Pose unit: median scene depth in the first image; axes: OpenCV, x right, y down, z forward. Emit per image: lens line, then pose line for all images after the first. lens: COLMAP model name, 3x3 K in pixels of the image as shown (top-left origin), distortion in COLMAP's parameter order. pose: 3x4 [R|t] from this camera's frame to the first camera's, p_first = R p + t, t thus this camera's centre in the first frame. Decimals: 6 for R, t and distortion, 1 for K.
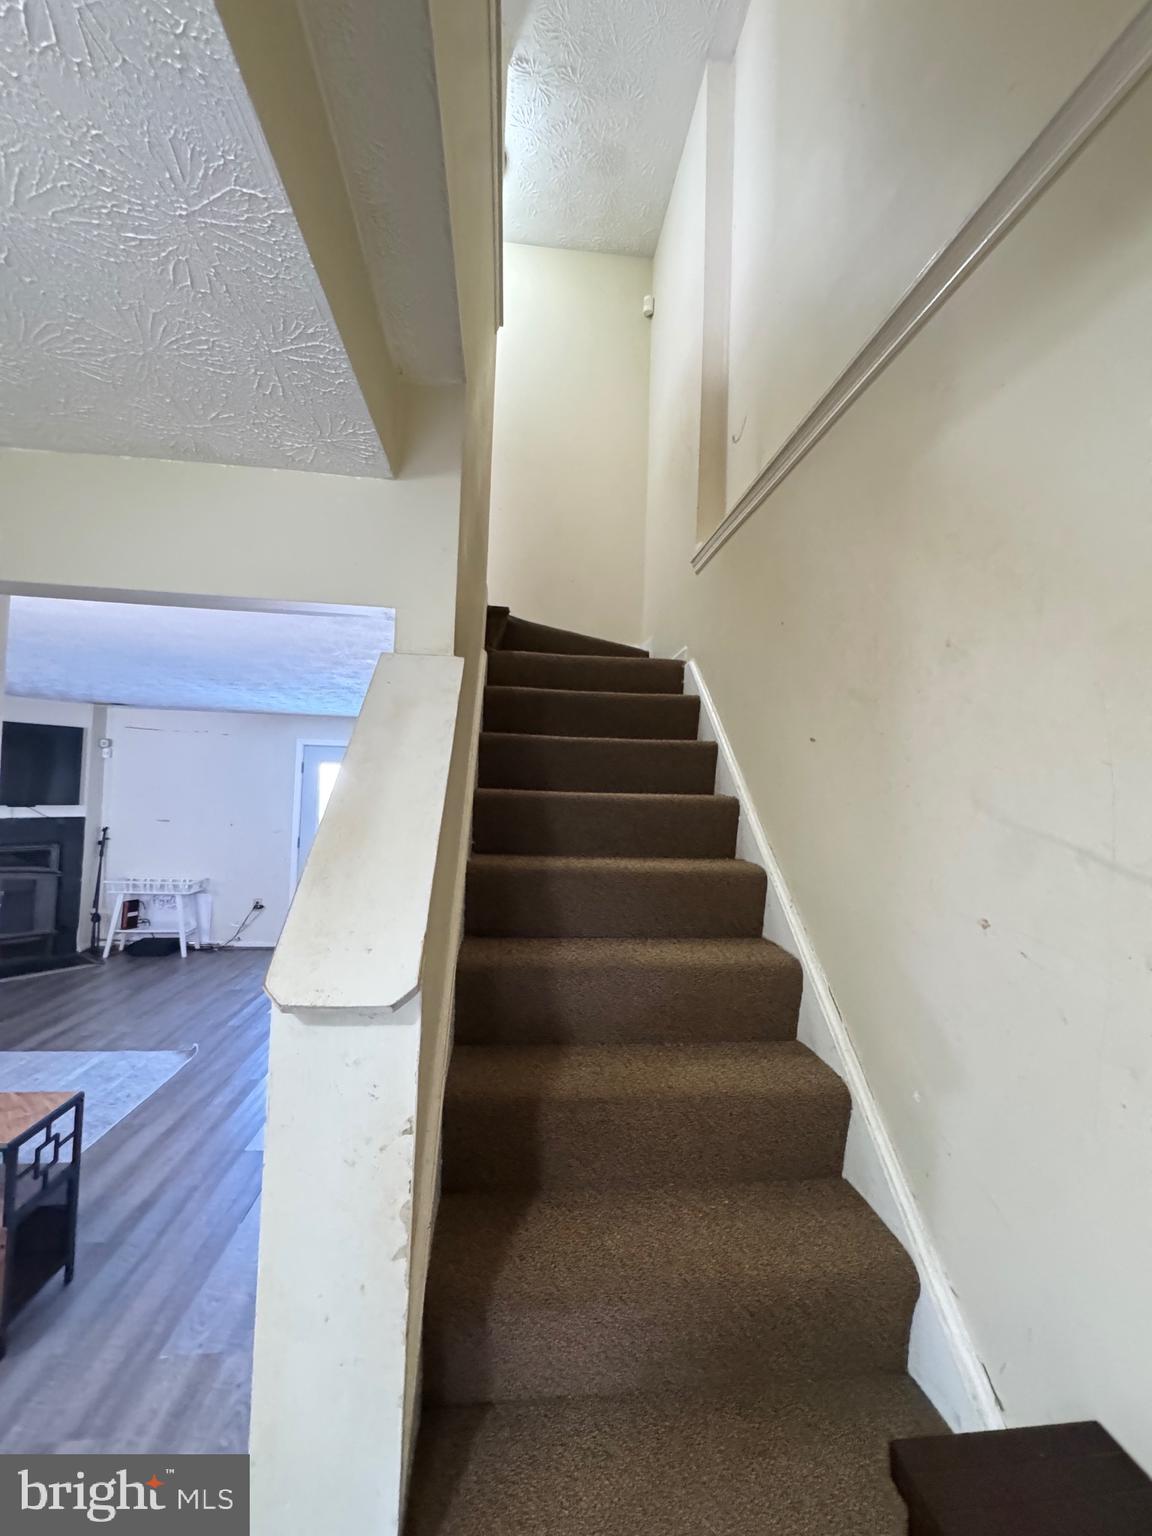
lens RADIAL K [[610.5, 0, 574.2], [0, 610.5, 770.1], [0, 0, 1]] dist [-0.003898, 0.000160]
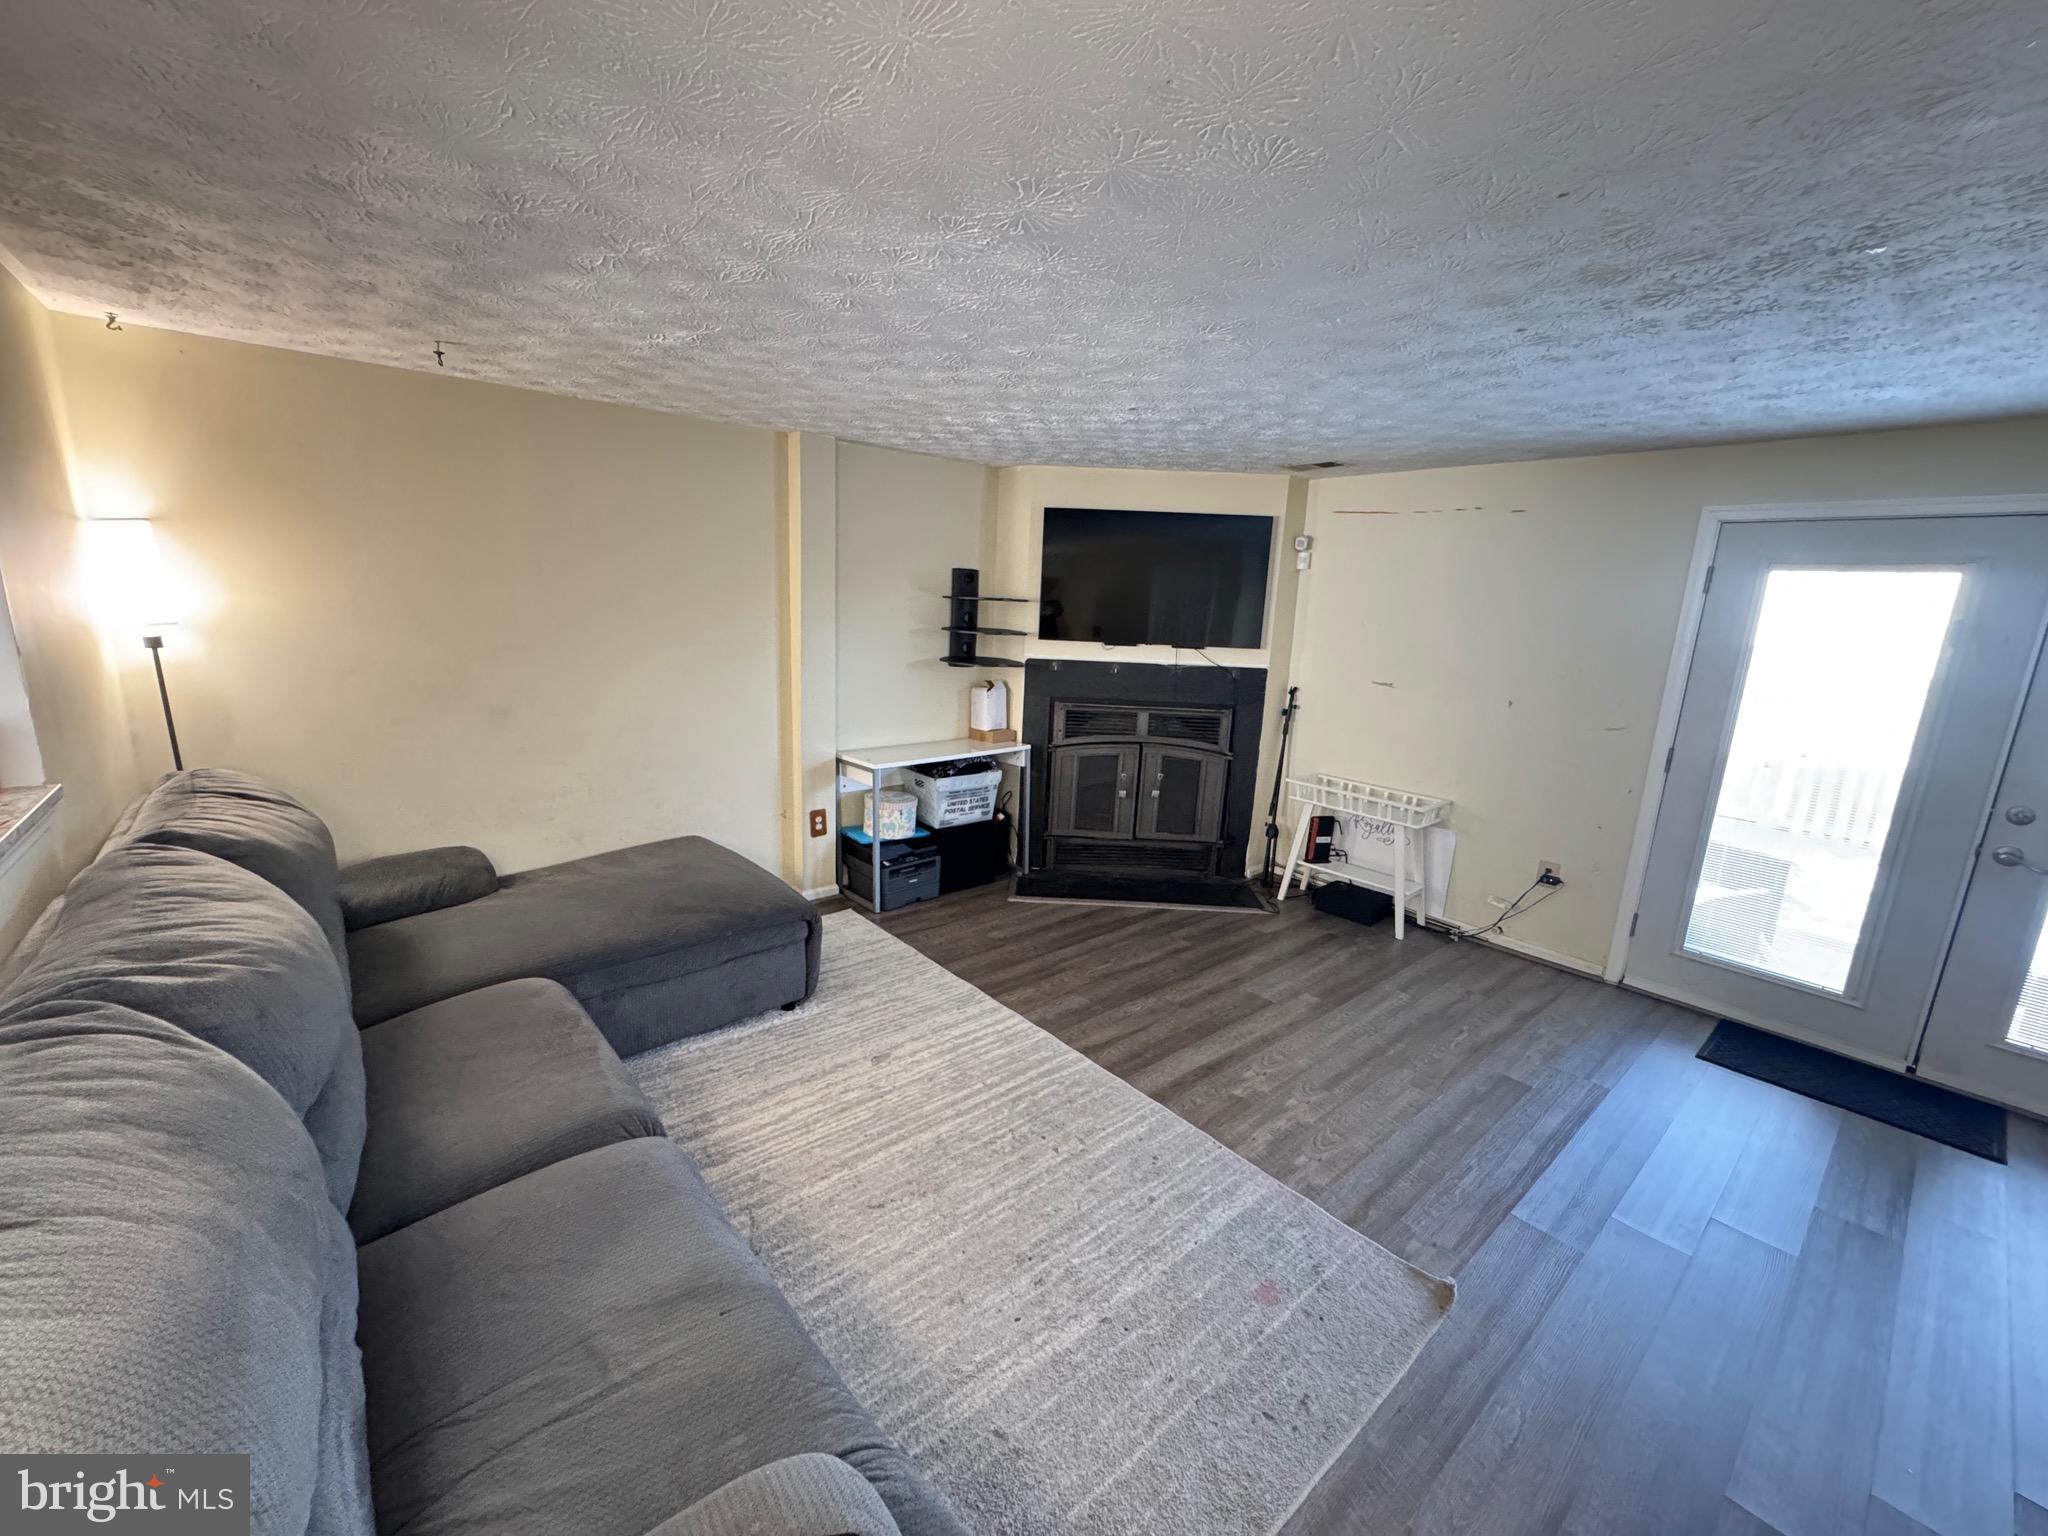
lens RADIAL K [[814.1, 0, 1024.2], [0, 814.1, 769.3], [0, 0, 1]] dist [-0.003898, 0.000160]
pose [[0.564072, 0.164742, -0.809124, -0.267066], [0.004820, 0.979222, 0.202734, 0.009115], [0.825711, -0.118257, 0.551558, 0.340597]]
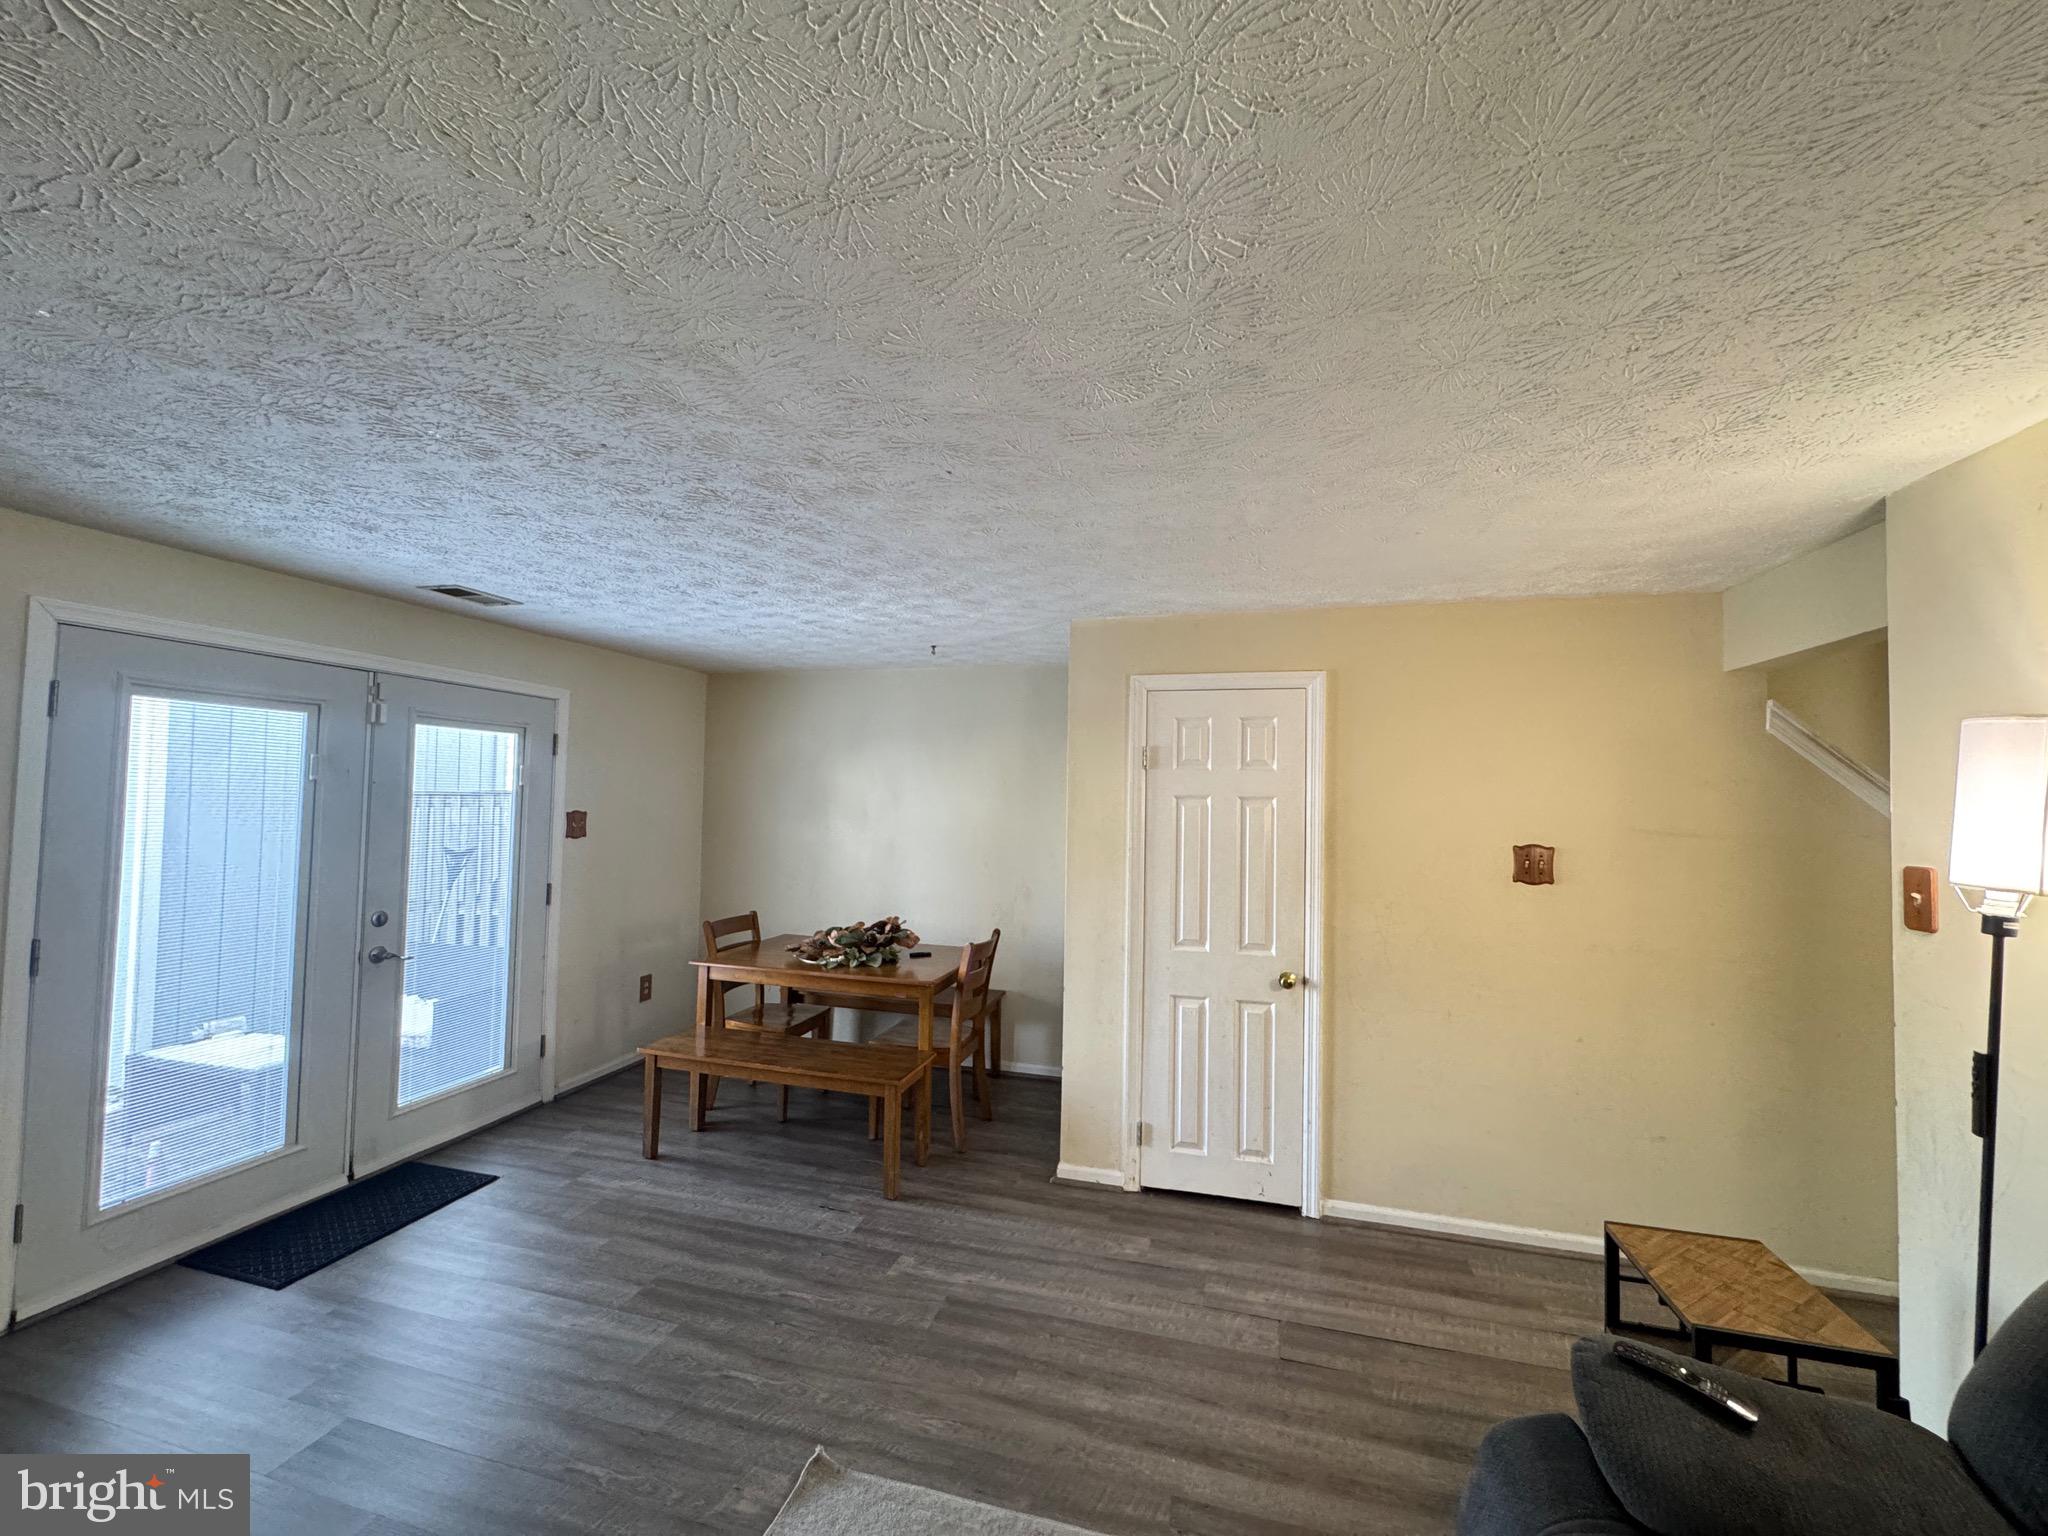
lens RADIAL K [[814.1, 0, 1024.2], [0, 814.1, 769.3], [0, 0, 1]] dist [-0.003898, 0.000160]
pose [[0.366168, 0.011333, 0.930480, -0.690463], [-0.038113, 0.999269, 0.002827, 0.012597], [-0.929768, -0.036499, 0.366332, 0.465075]]
